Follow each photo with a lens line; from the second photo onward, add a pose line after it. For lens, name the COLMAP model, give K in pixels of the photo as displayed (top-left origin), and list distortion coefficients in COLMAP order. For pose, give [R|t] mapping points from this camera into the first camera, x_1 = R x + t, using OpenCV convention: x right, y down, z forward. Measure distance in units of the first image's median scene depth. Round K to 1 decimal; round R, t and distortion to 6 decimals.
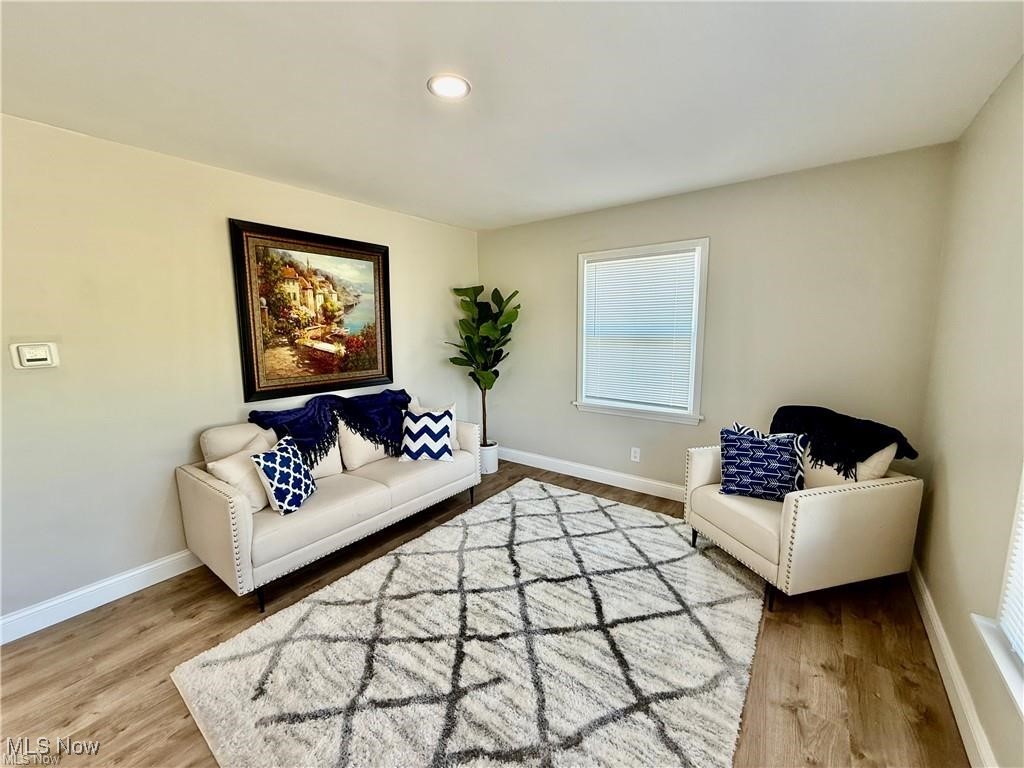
lens RADIAL K [[407.2, 0, 512.0], [0, 407.2, 384.0], [0, 0, 1]] dist [0.000250, -0.000392]
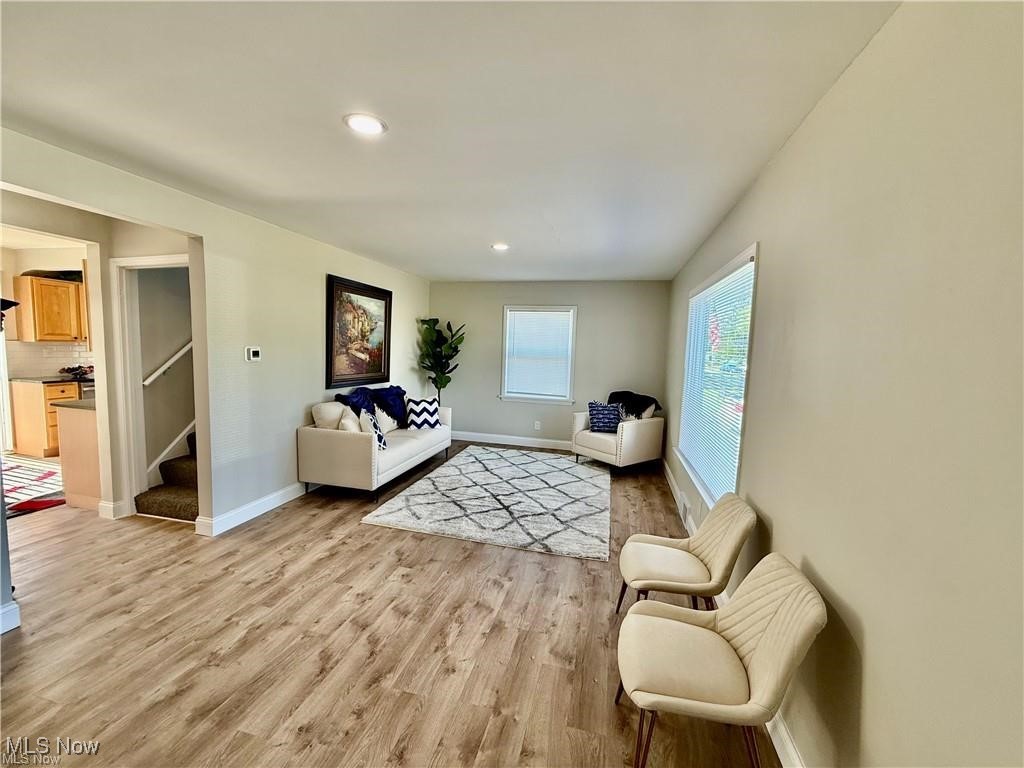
lens RADIAL K [[407.2, 0, 512.0], [0, 407.2, 384.0], [0, 0, 1]] dist [0.000250, -0.000392]
pose [[0.920234, 0.008267, 0.391282, -0.570067], [0.010940, 0.998843, -0.046833, 0.098287], [-0.391216, 0.047378, 0.919079, -0.653179]]
